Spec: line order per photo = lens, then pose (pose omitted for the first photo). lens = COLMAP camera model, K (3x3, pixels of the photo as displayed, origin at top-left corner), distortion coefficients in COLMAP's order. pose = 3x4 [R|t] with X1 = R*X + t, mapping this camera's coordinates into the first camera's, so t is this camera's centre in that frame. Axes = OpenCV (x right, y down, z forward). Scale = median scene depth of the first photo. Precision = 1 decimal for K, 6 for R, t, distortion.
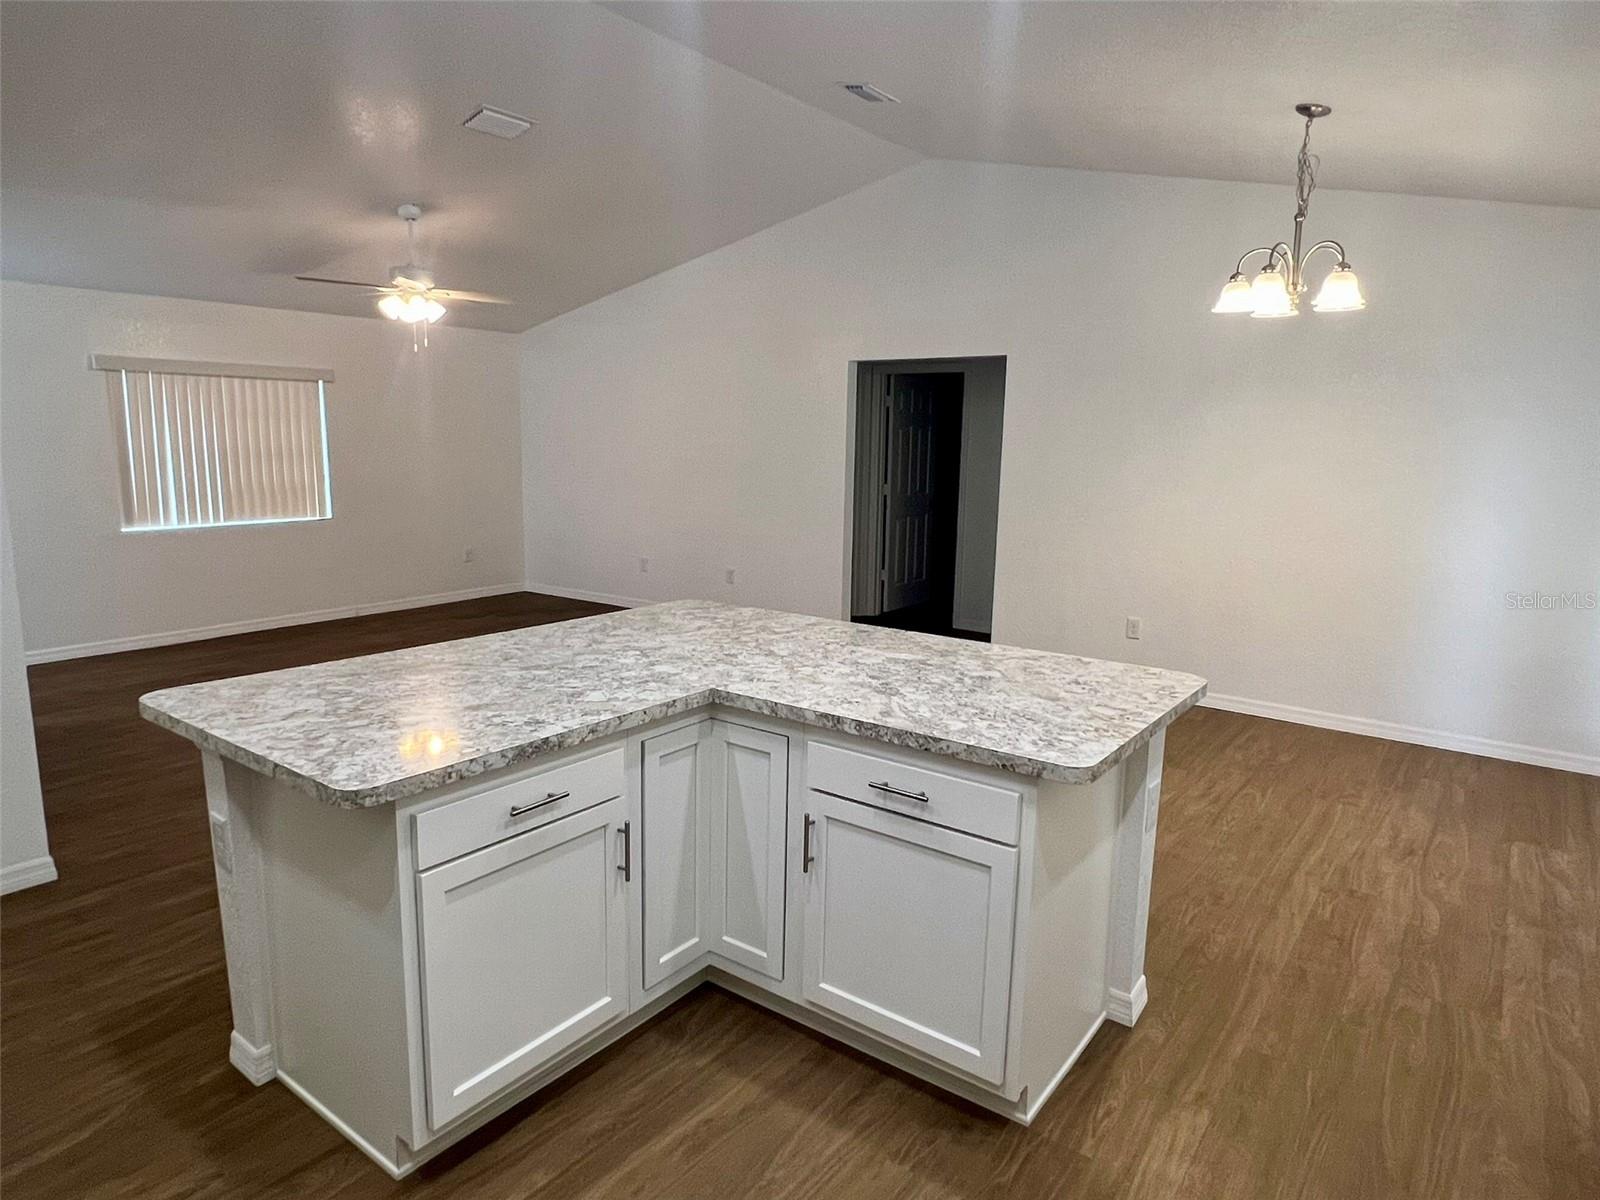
lens RADIAL K [[965.1, 0, 791.2], [0, 965.1, 598.9], [0, 0, 1]] dist [0.000191, 0.001661]
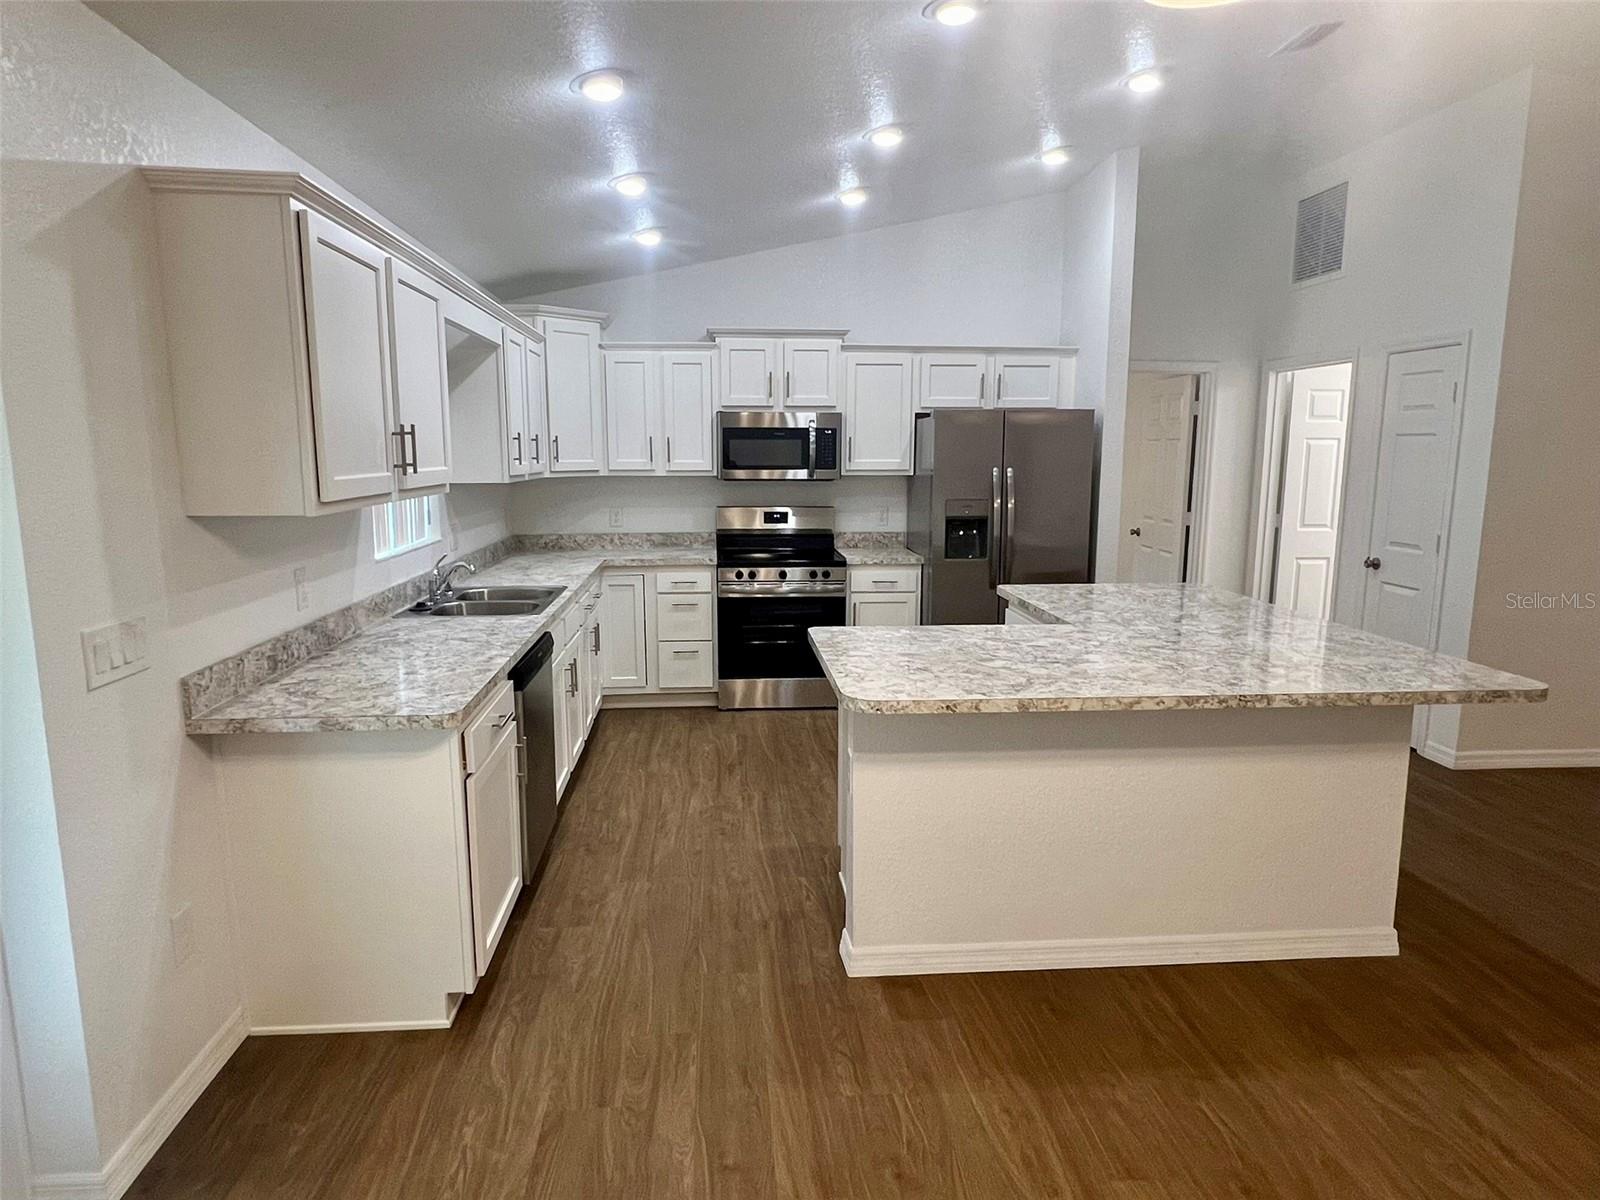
lens RADIAL K [[965.1, 0, 791.2], [0, 965.1, 598.9], [0, 0, 1]] dist [0.000191, 0.001661]
pose [[-0.745429, 0.085751, -0.661046, 1.083141], [-0.125845, 0.955754, 0.265890, -0.251573], [0.654598, 0.281392, -0.701655, 1.592102]]
